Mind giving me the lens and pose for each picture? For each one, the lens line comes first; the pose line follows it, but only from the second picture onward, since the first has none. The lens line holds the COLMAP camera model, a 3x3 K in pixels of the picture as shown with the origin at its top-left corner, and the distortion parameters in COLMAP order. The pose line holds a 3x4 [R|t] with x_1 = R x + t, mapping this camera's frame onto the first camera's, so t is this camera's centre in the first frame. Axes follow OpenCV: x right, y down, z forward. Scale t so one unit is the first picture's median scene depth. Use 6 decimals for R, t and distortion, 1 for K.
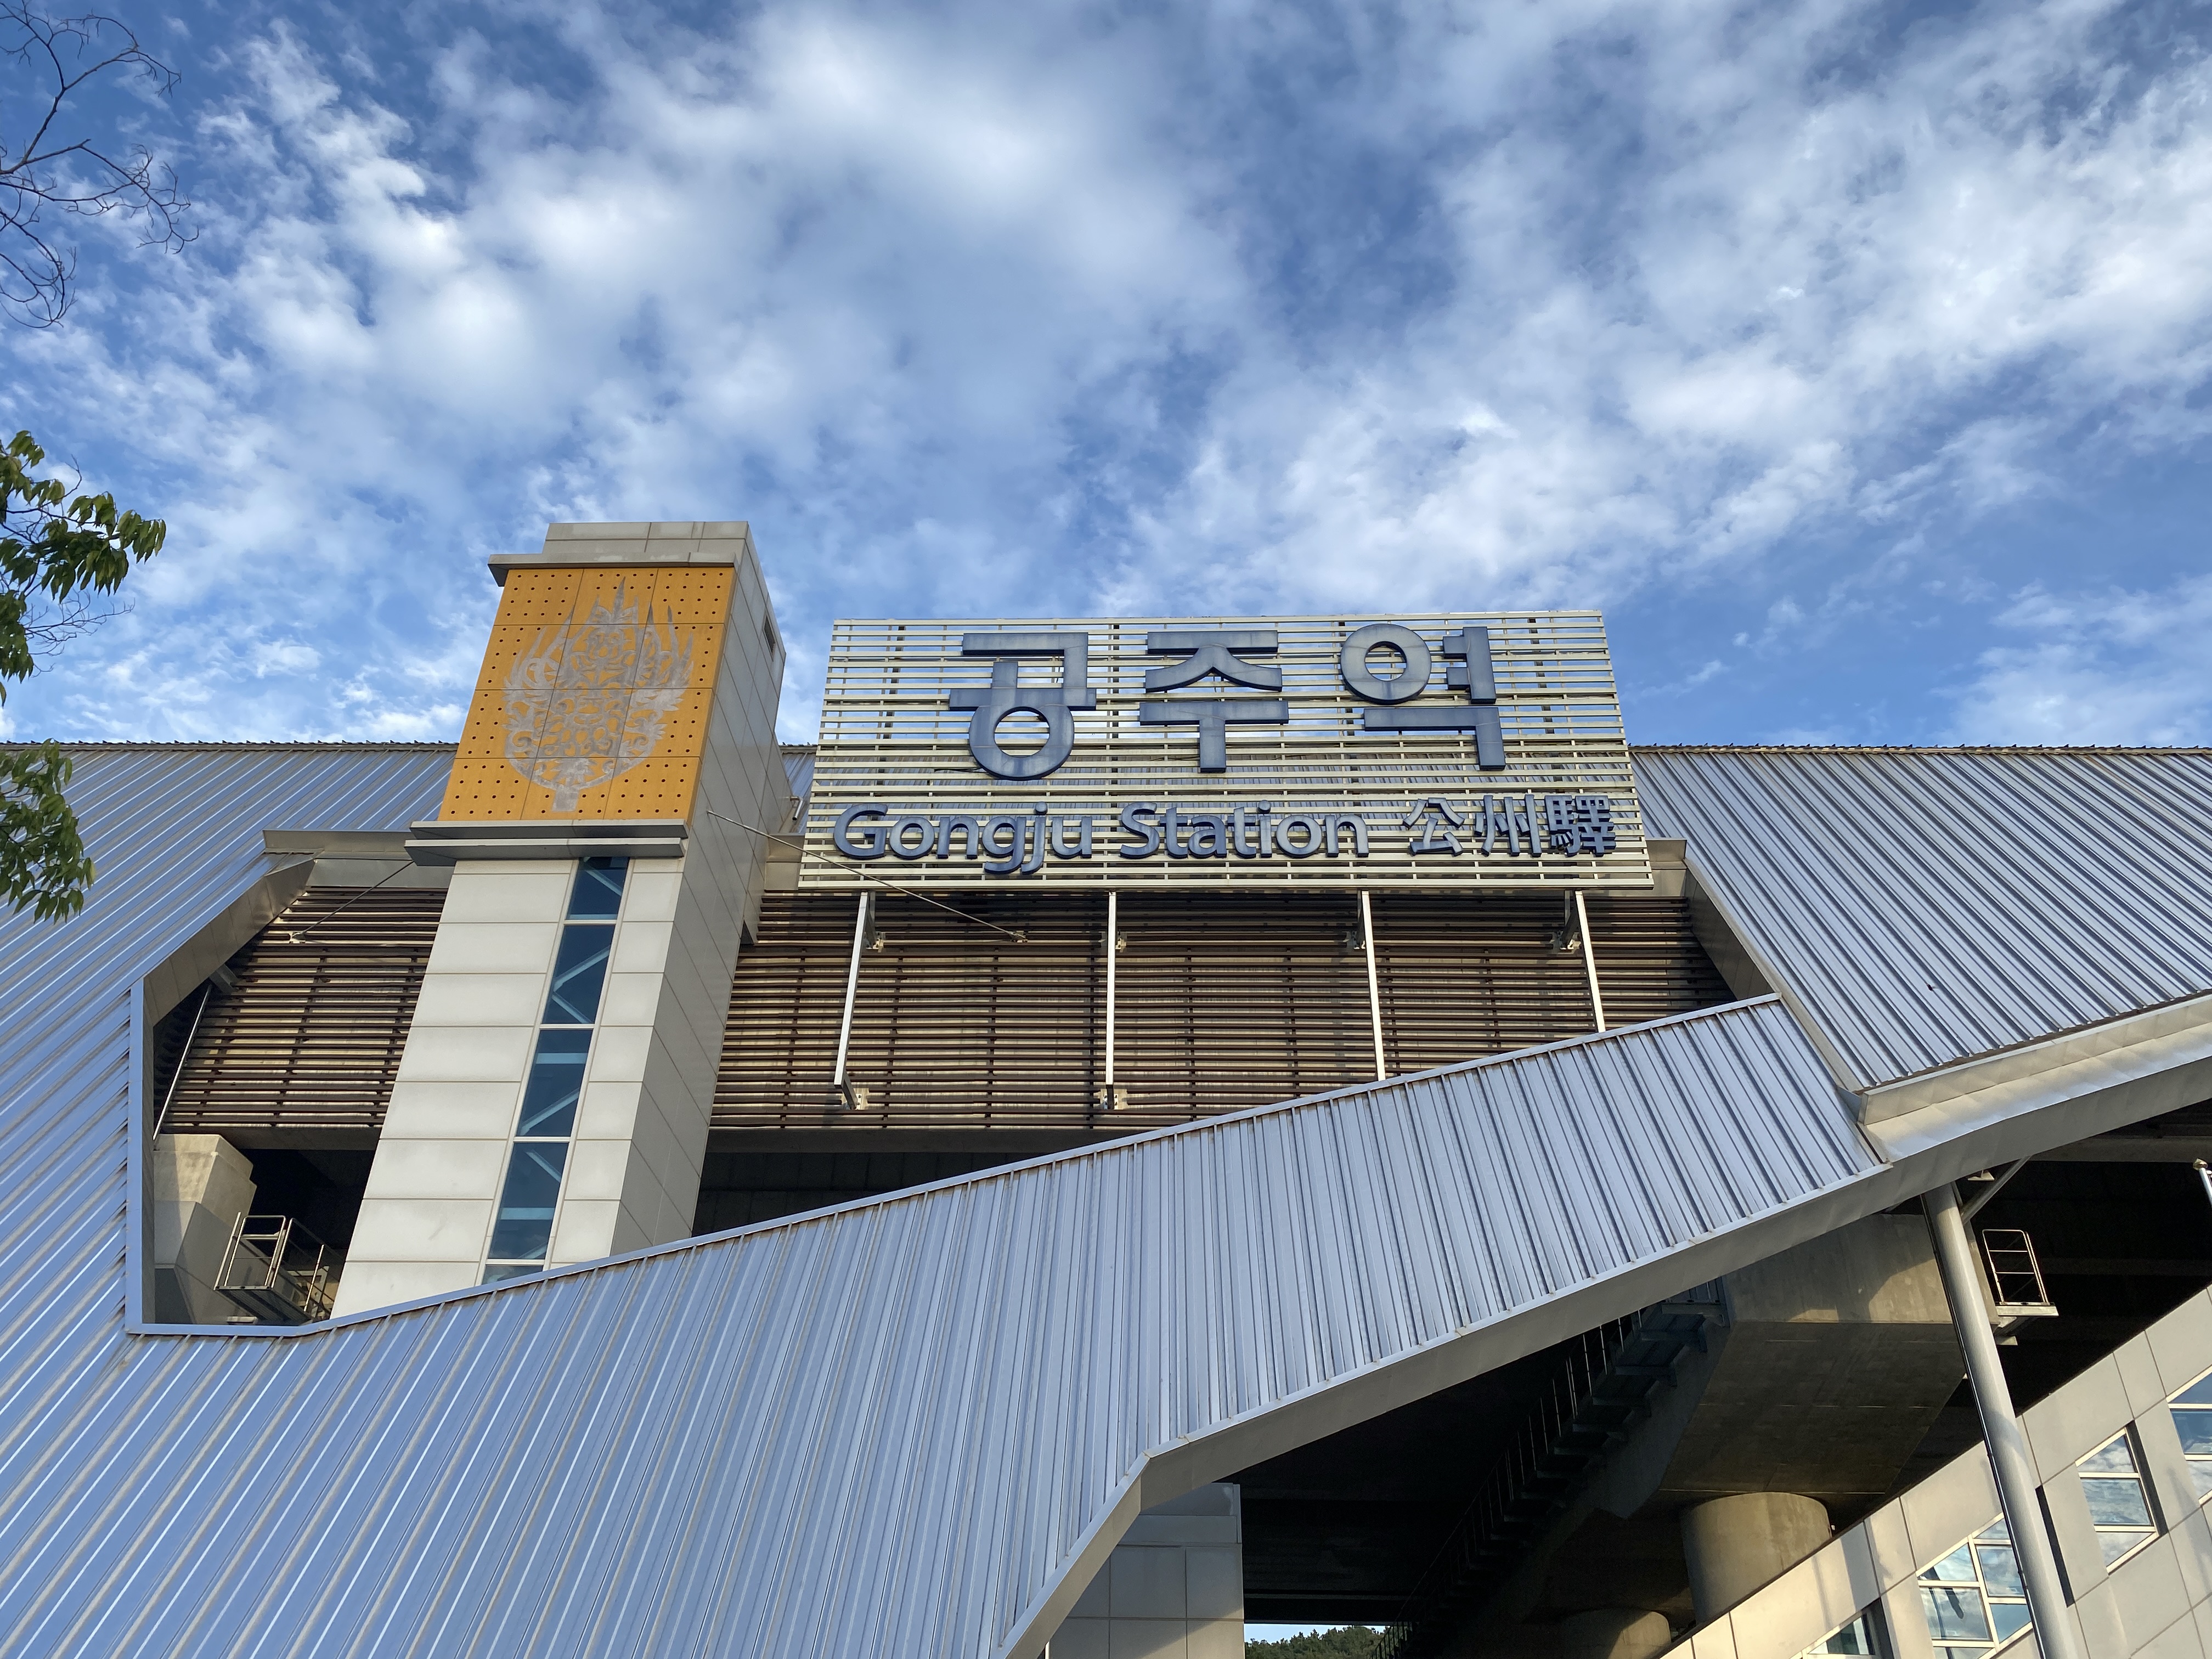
lens RADIAL K [[1697.8, 0, 1076.6], [0, 1697.8, 813.0], [0, 0, 1]] dist [0.123223, -0.016646]
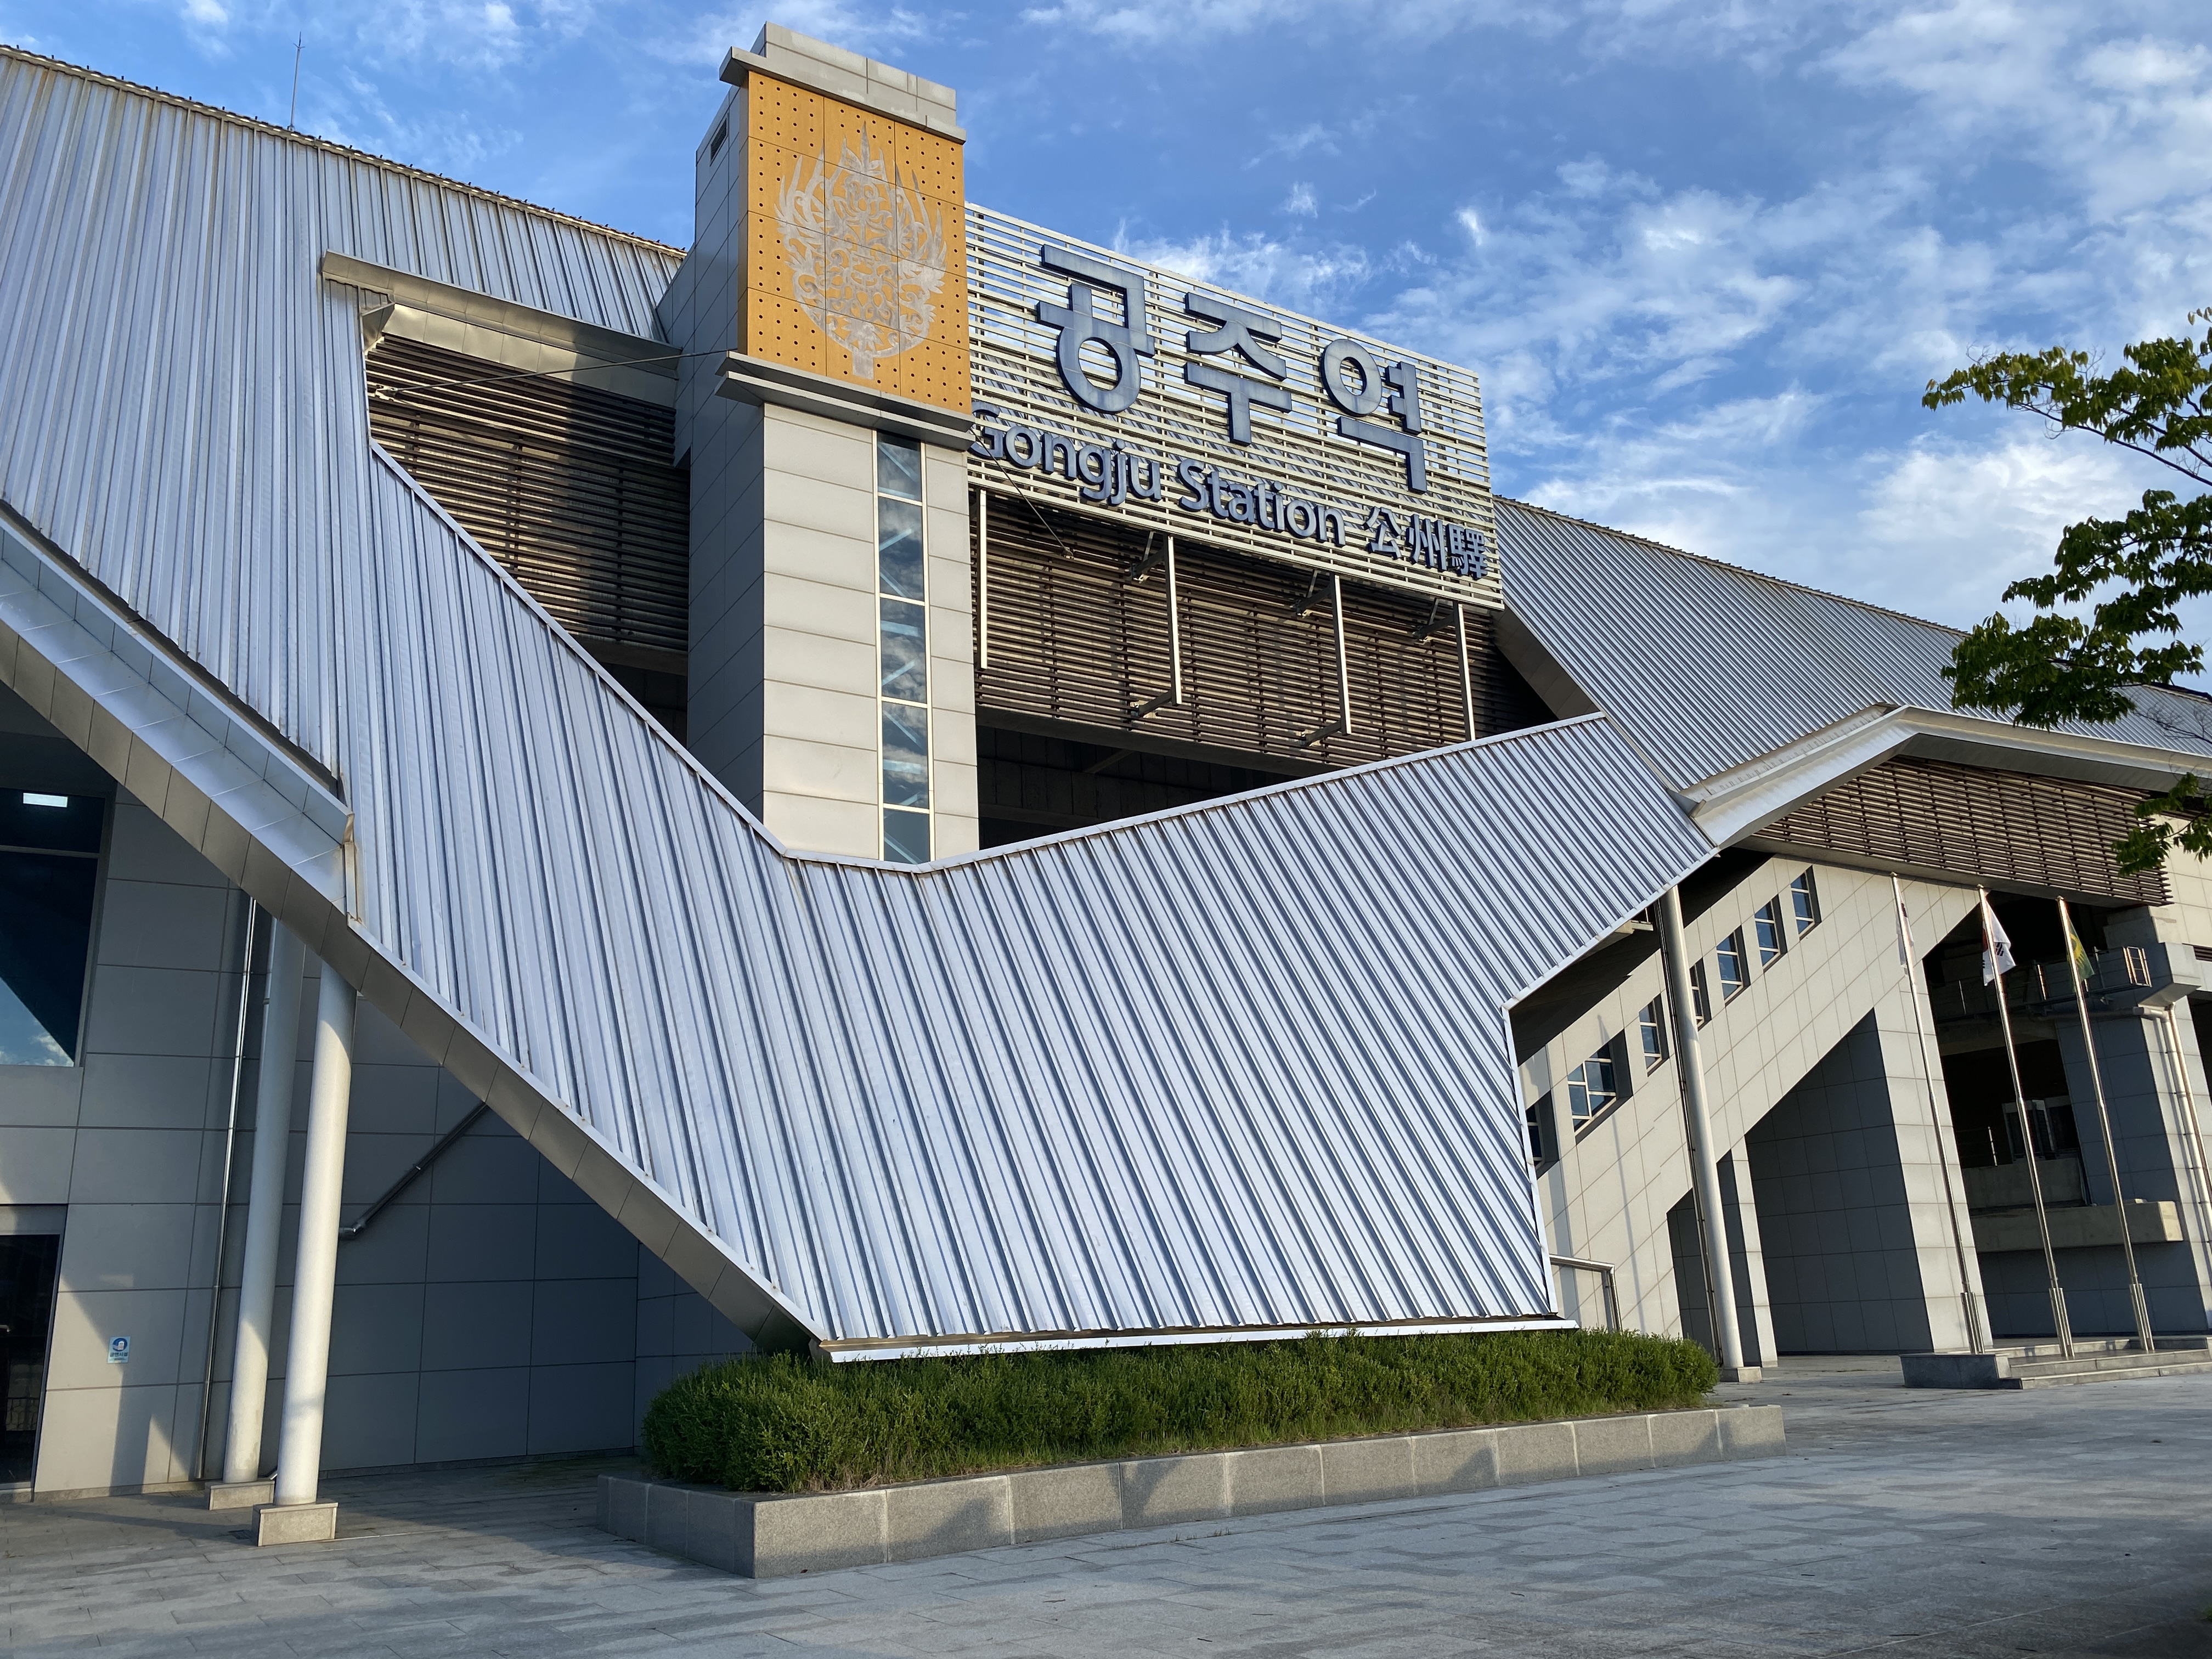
lens RADIAL K [[1699.0, 0, 1073.8], [0, 1699.0, 844.9], [0, 0, 1]] dist [0.023280, -0.016024]
pose [[0.842411, 0.101690, 0.529153, -0.617670], [-0.254208, 0.940879, 0.223885, 0.002048], [-0.475102, -0.323118, 0.818458, 0.020620]]
